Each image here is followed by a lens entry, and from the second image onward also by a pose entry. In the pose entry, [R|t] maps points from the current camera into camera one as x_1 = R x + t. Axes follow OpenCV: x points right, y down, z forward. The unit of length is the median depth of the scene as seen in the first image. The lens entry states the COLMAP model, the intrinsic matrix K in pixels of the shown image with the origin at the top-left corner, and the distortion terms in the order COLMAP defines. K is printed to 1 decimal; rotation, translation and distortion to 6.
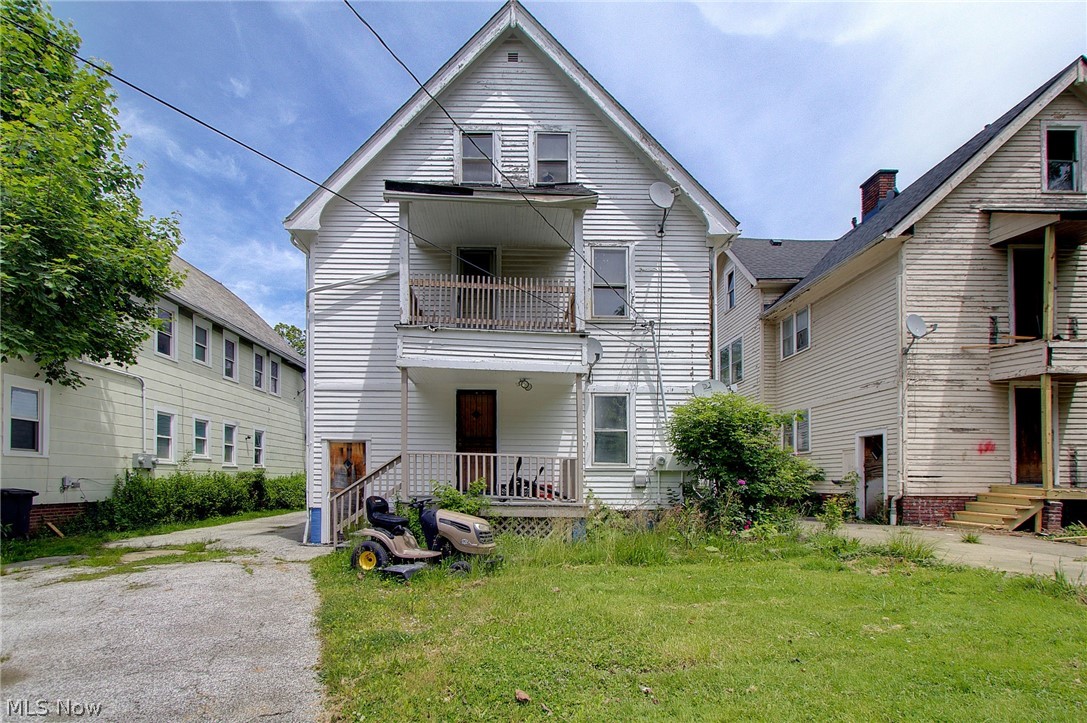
lens RADIAL K [[531.9, 0, 552.0], [0, 531.9, 407.9], [0, 0, 1]] dist [-0.000408, 0.003696]
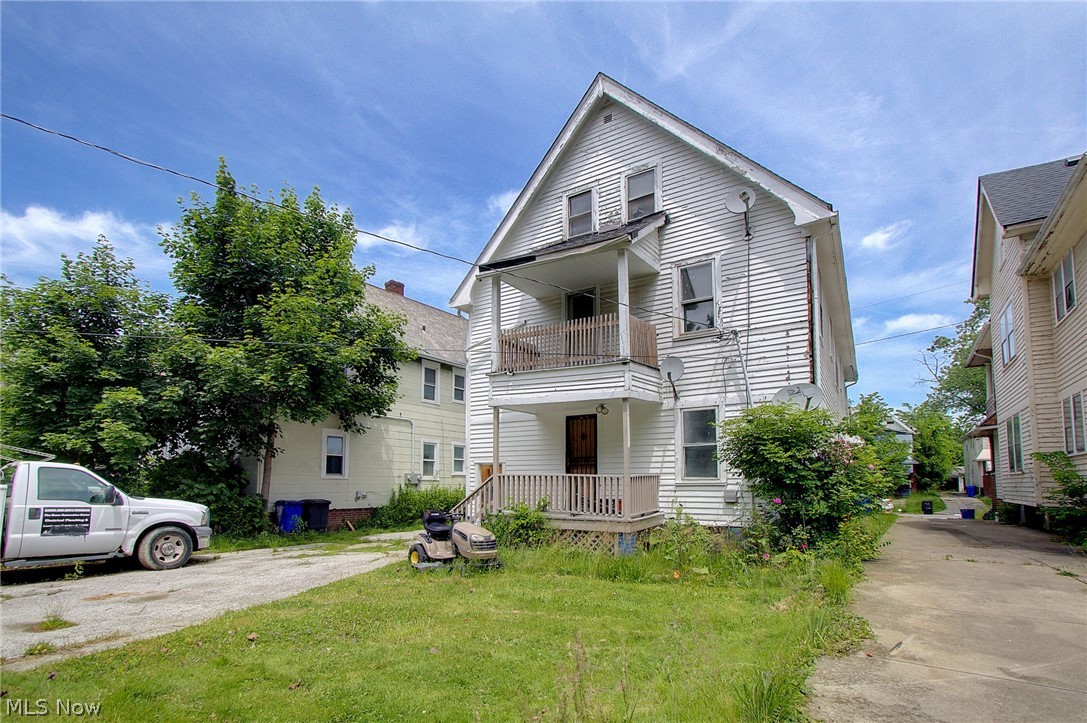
lens RADIAL K [[531.9, 0, 552.6], [0, 531.9, 365.4], [0, 0, 1]] dist [-0.000408, 0.003696]
pose [[0.834761, -0.126623, -0.535855, 0.411414], [0.080267, 0.990787, -0.109083, -0.017676], [0.544730, 0.048046, 0.837234, 0.000952]]
